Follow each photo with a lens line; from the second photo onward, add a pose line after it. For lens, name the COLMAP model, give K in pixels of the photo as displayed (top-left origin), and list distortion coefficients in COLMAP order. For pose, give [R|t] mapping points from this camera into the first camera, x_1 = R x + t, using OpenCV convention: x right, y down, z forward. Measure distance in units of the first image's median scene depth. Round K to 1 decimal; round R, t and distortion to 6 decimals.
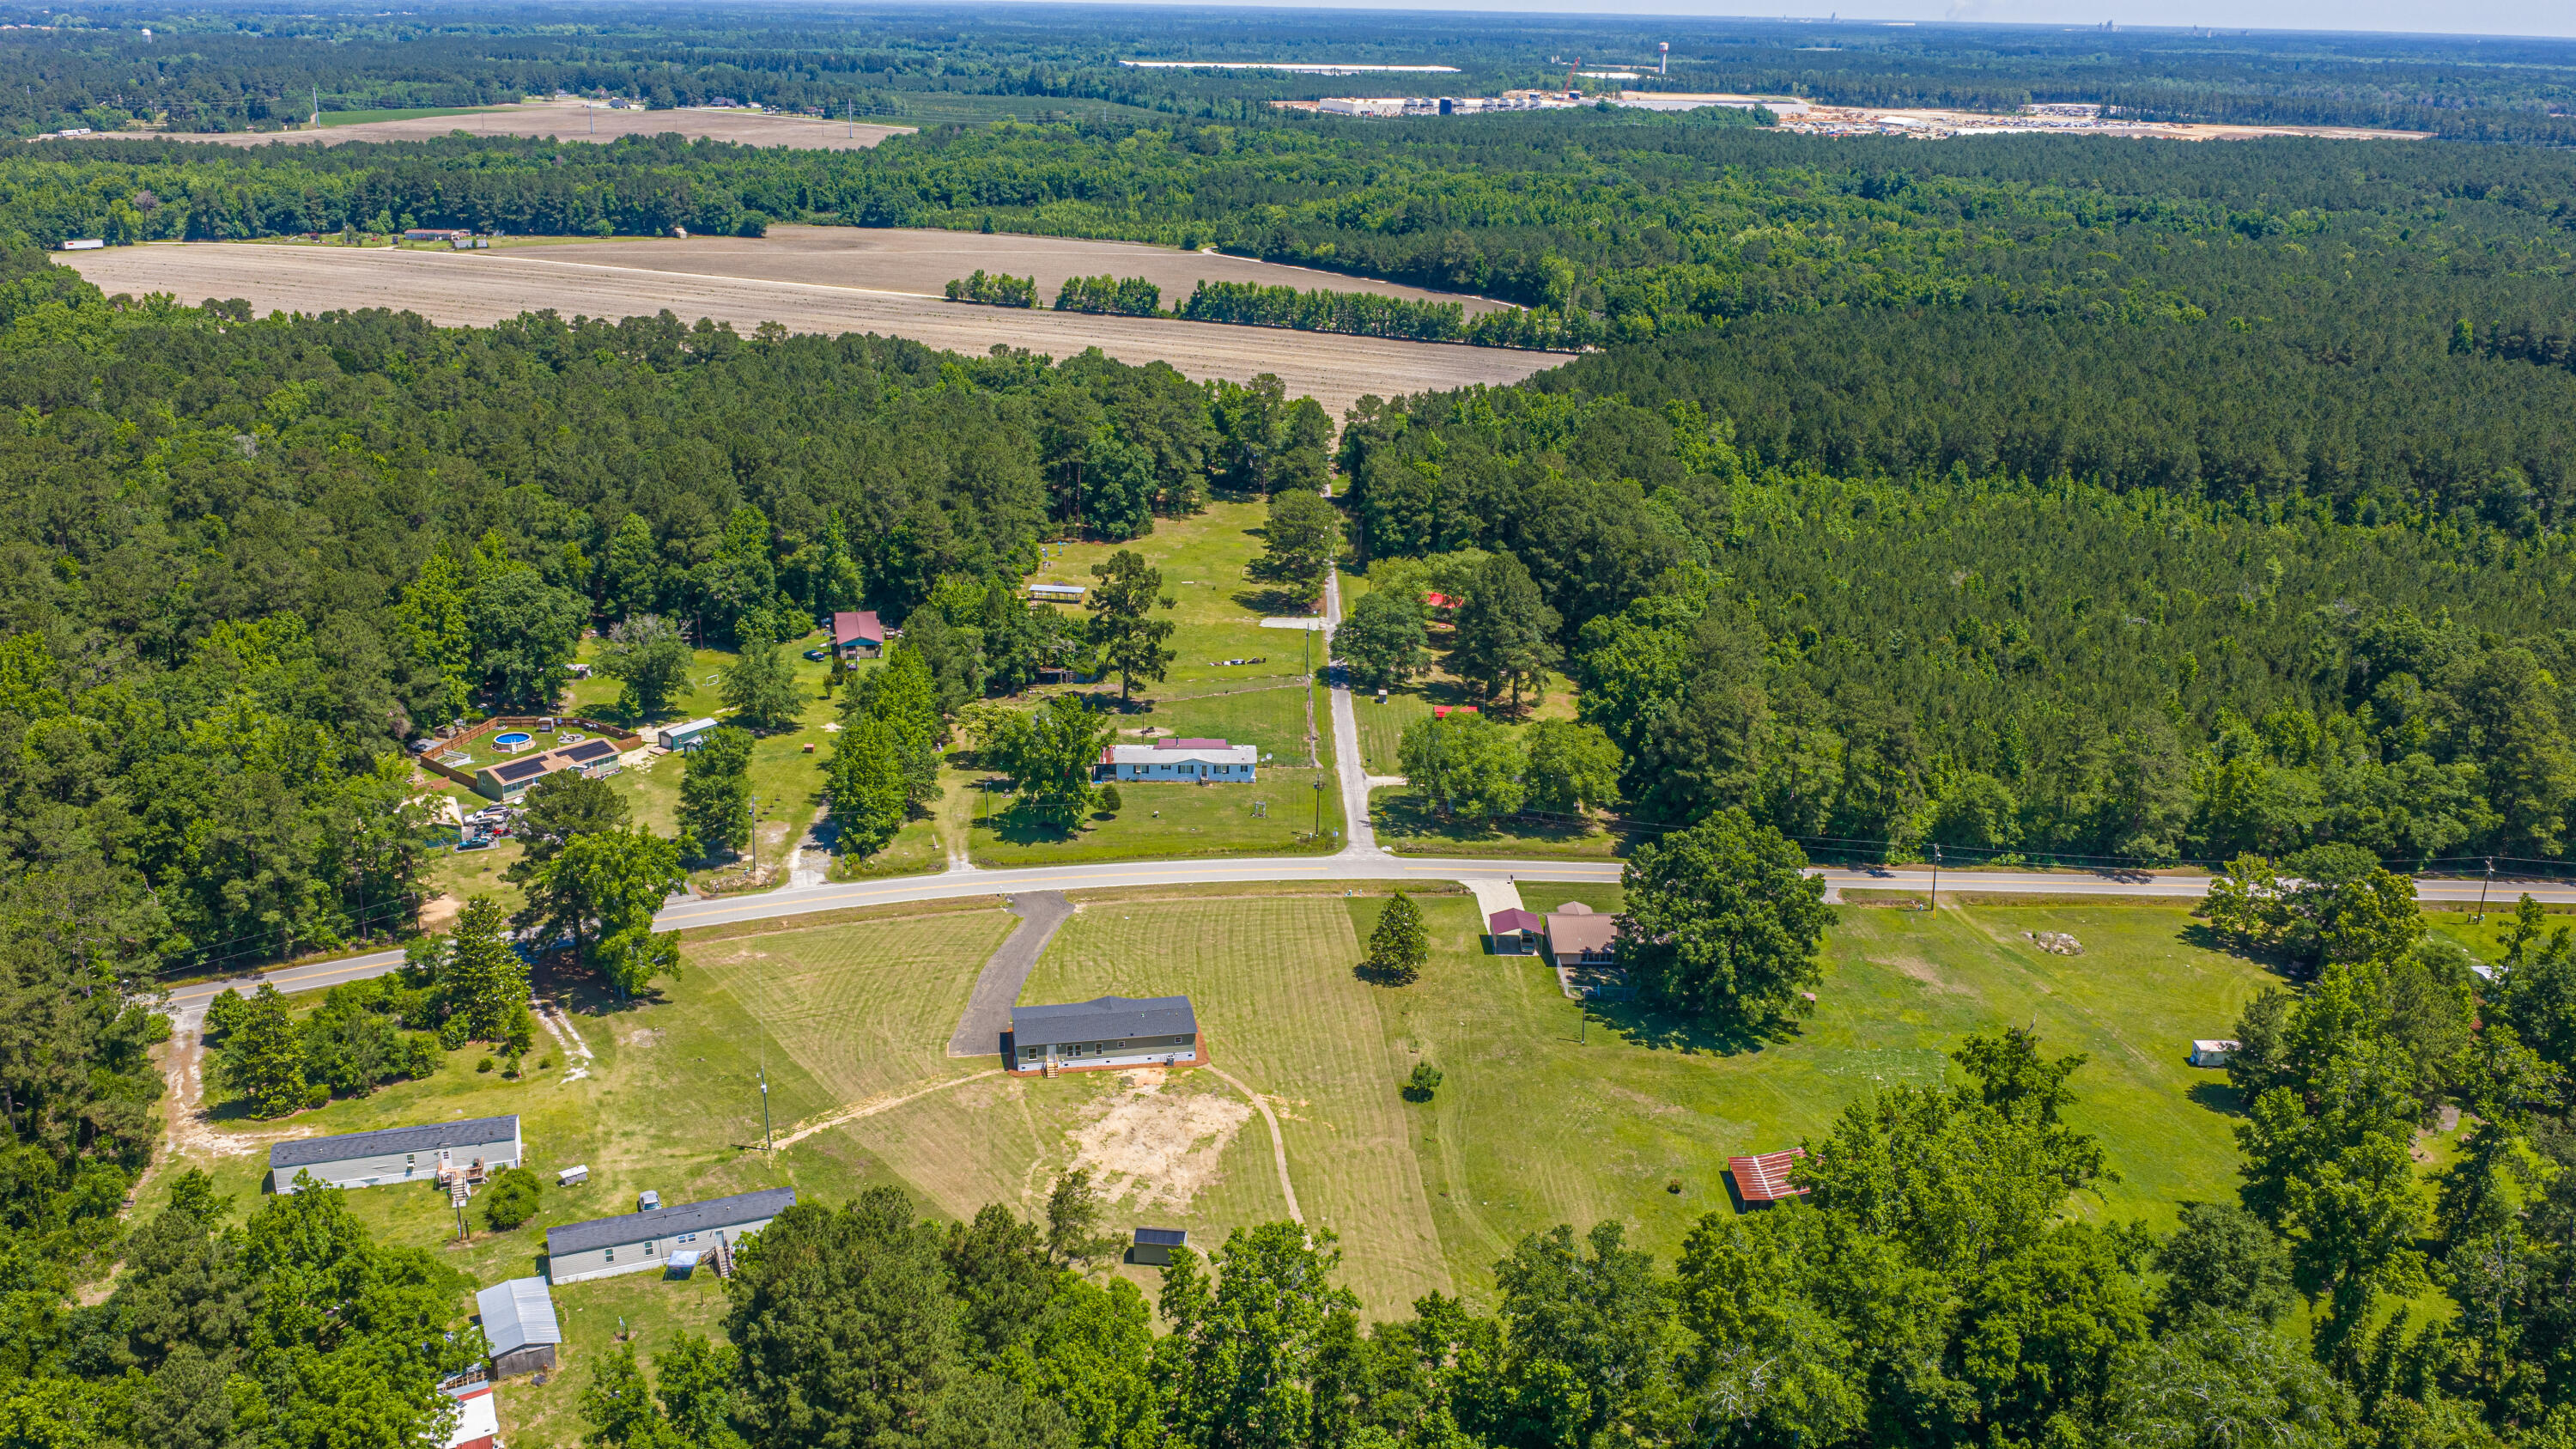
lens RADIAL K [[2140.0, 0, 1291.8], [0, 2140.0, 734.4], [0, 0, 1]] dist [0.031249, -0.064327]
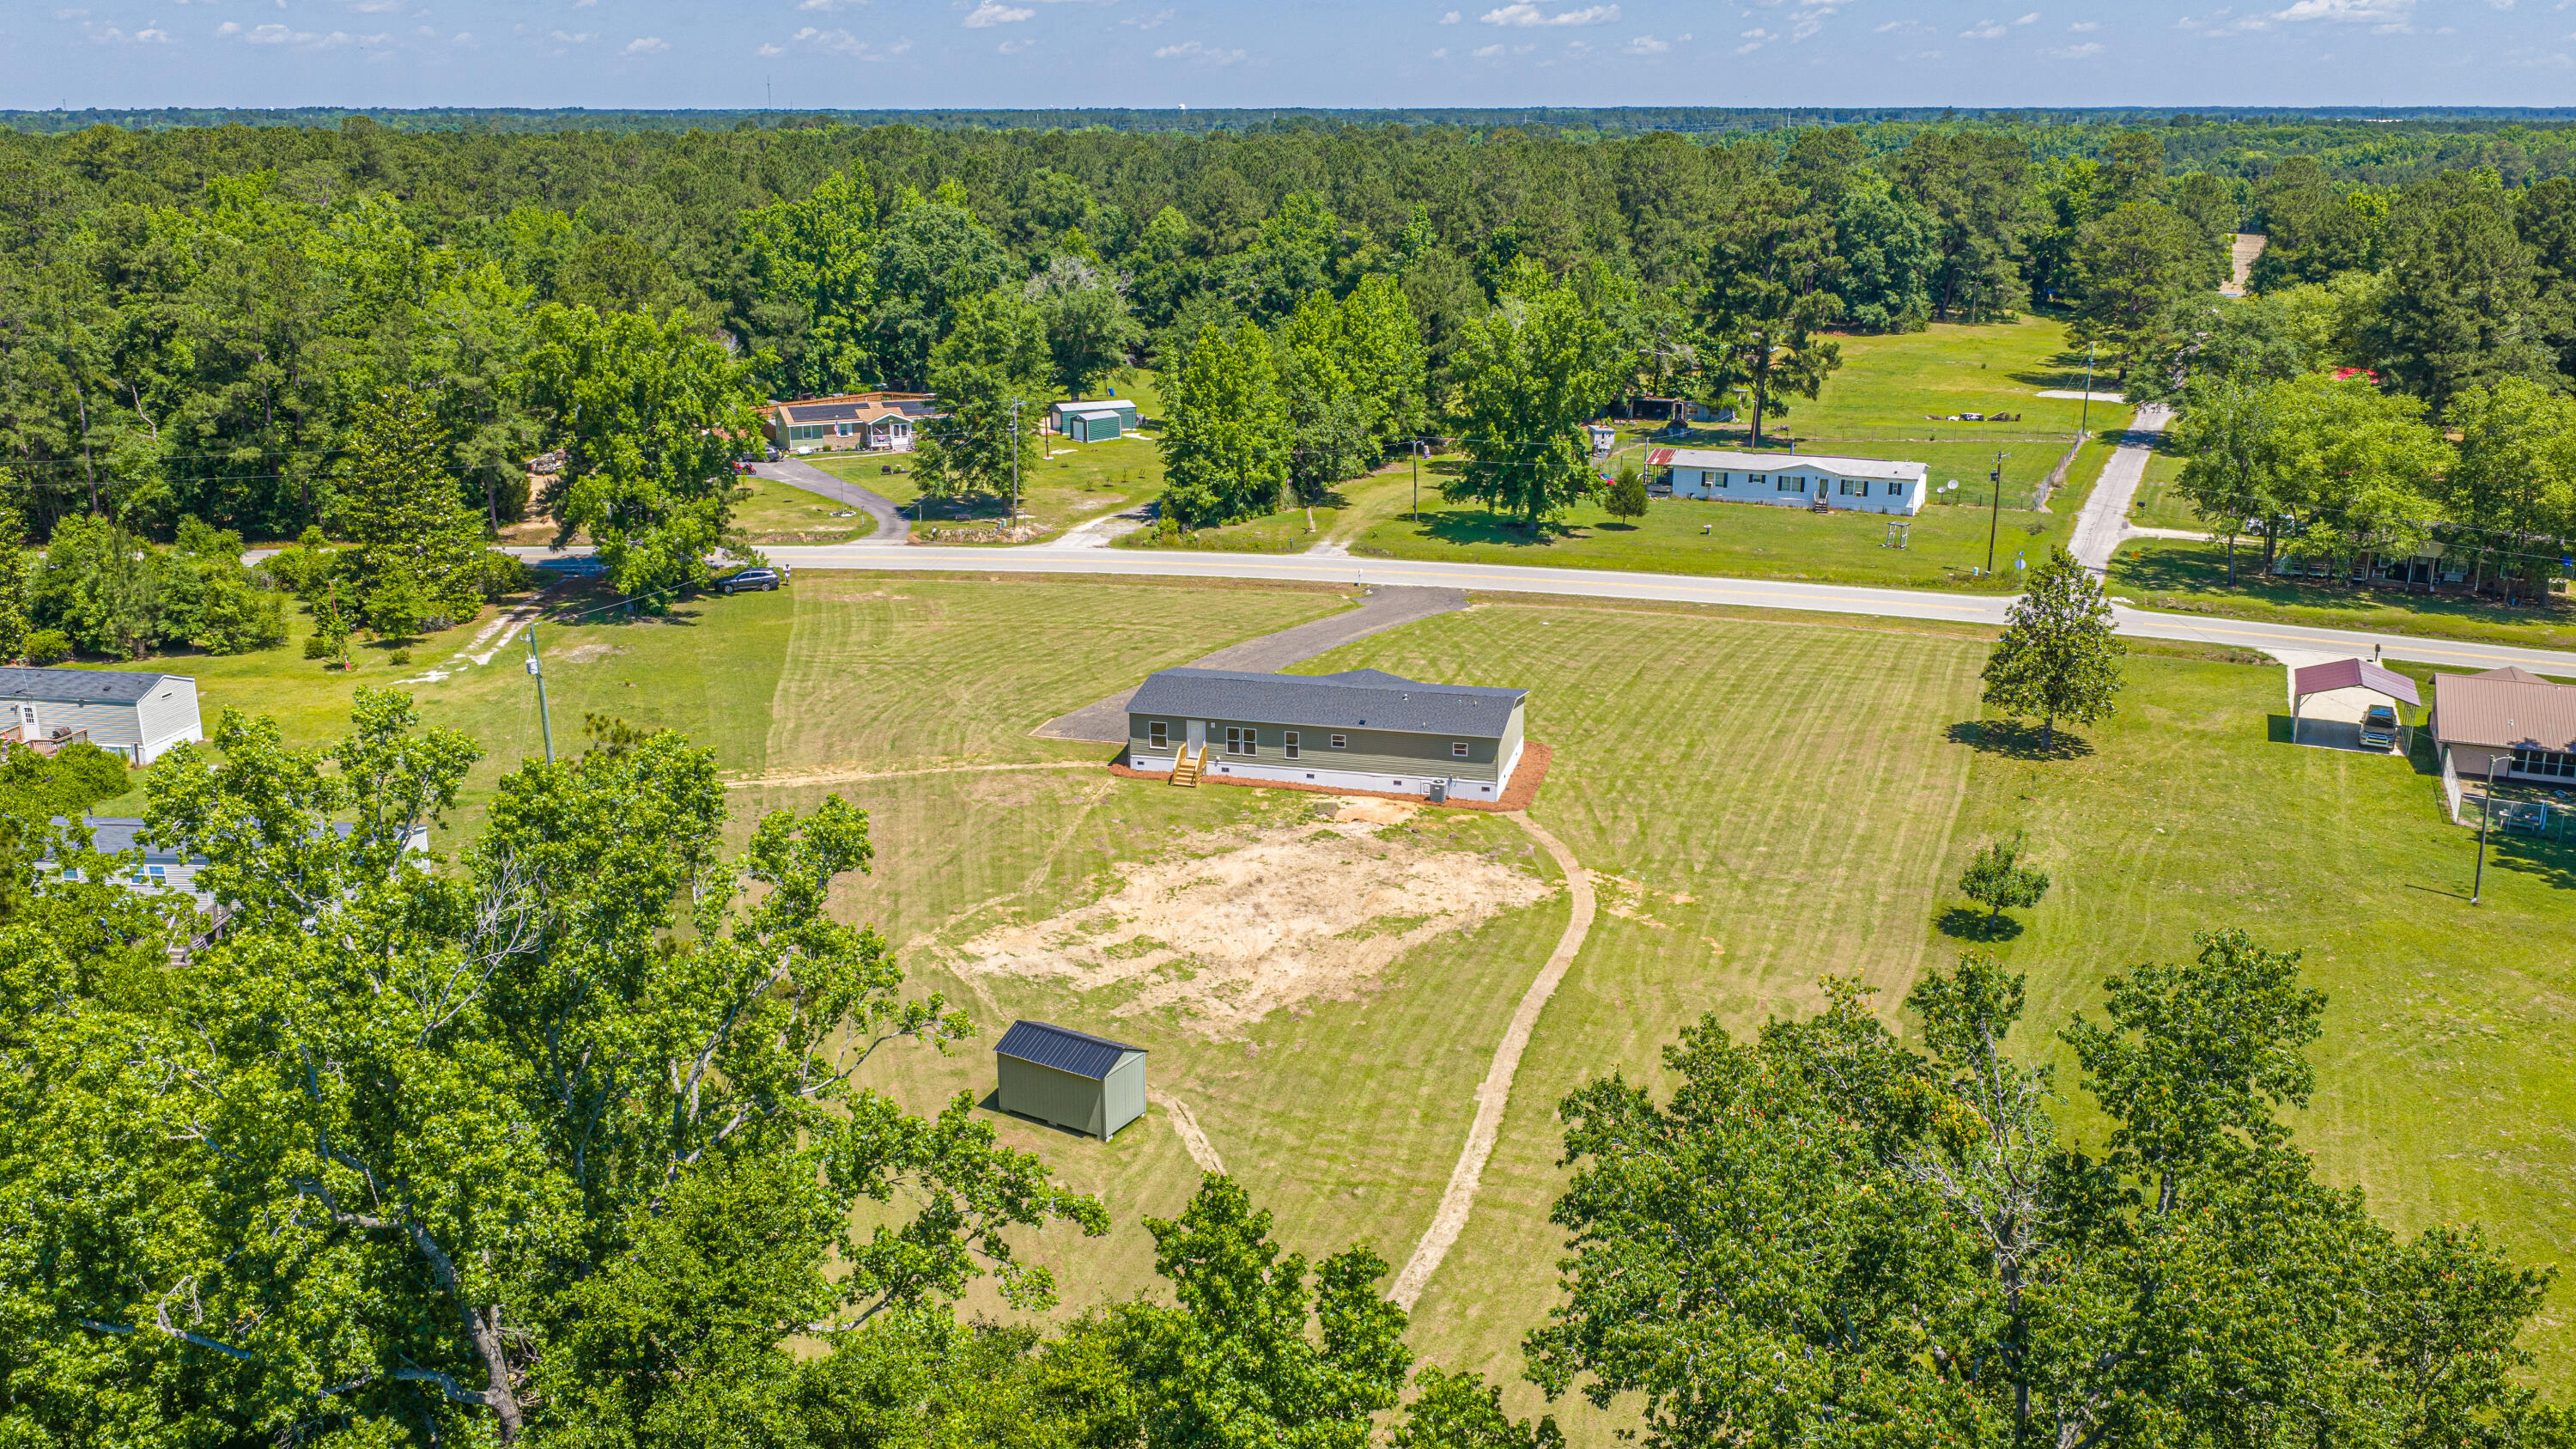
lens RADIAL K [[2140.0, 0, 1280.7], [0, 2140.0, 714.5], [0, 0, 1]] dist [0.031249, -0.064327]
pose [[0.900840, 0.096578, -0.423272, 0.054377], [-0.122094, 0.991952, -0.033516, 0.080039], [0.416629, 0.081872, 0.905382, 0.293123]]
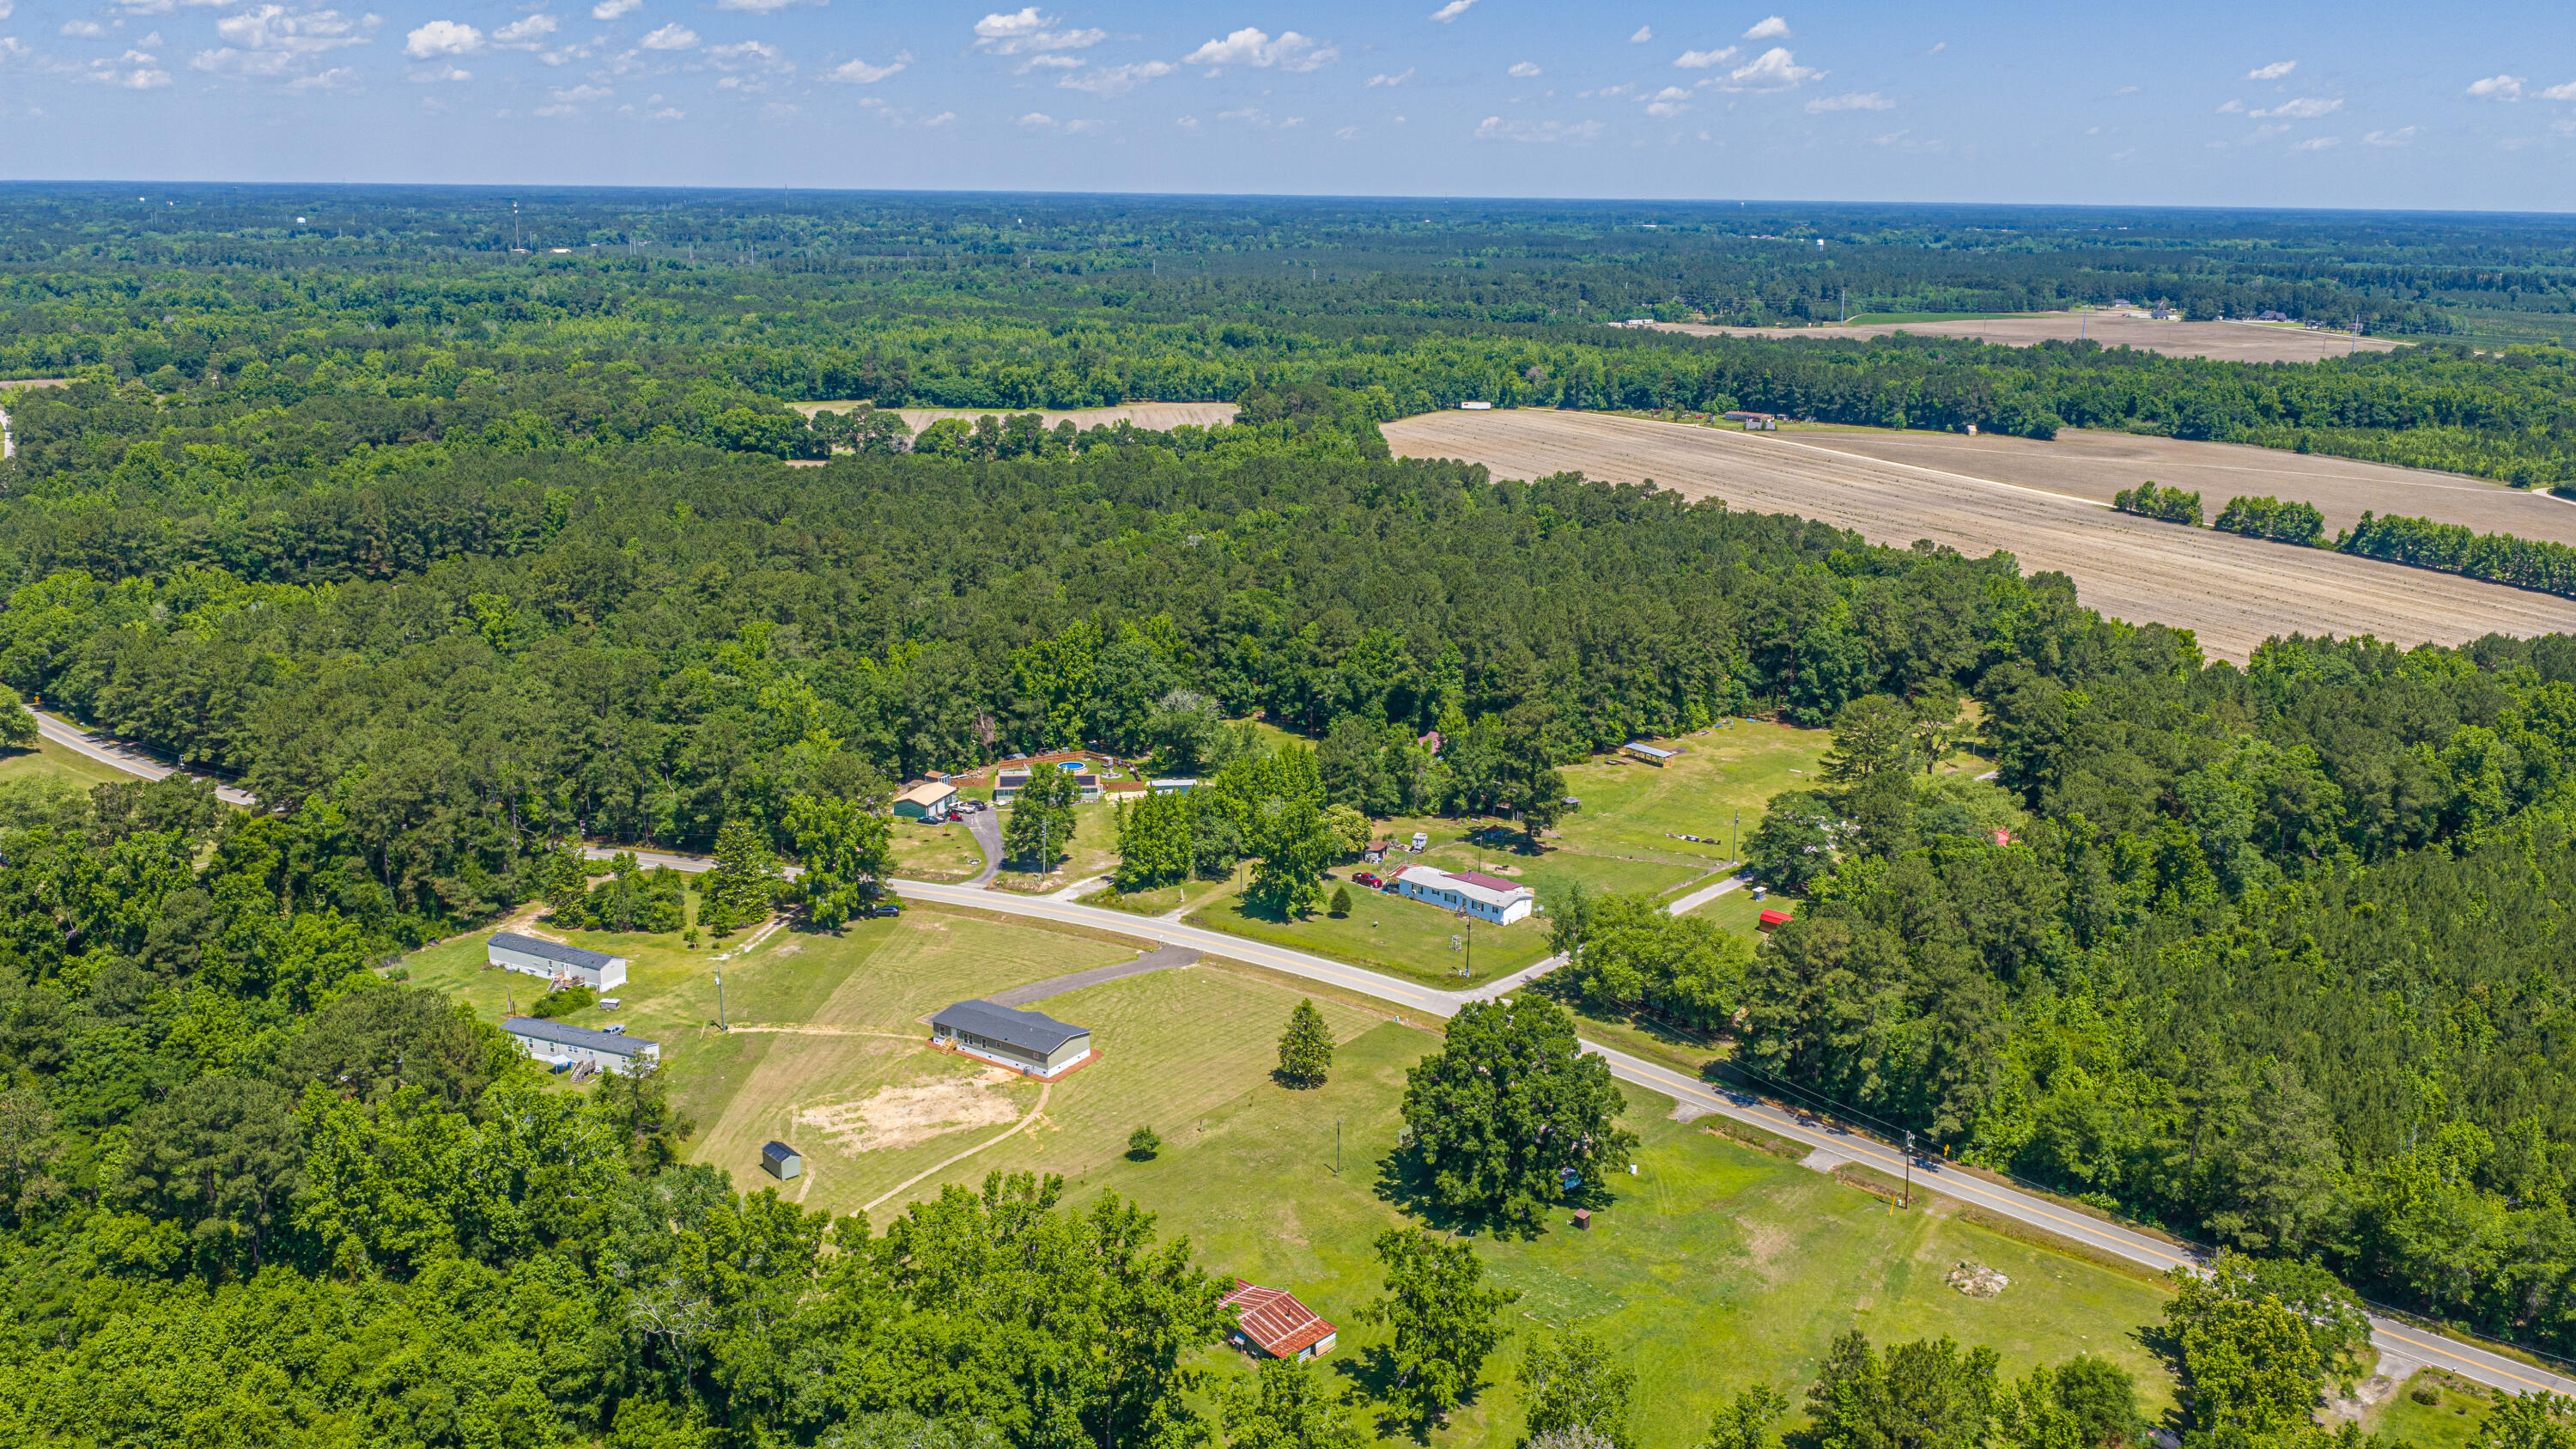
lens RADIAL K [[2140.0, 0, 1283.3], [0, 2140.0, 709.3], [0, 0, 1]] dist [0.031249, -0.064327]
pose [[0.719866, 0.154236, -0.676760, 0.417049], [-0.223766, 0.974513, -0.015923, -0.027661], [0.657056, 0.162898, 0.736031, 0.100309]]
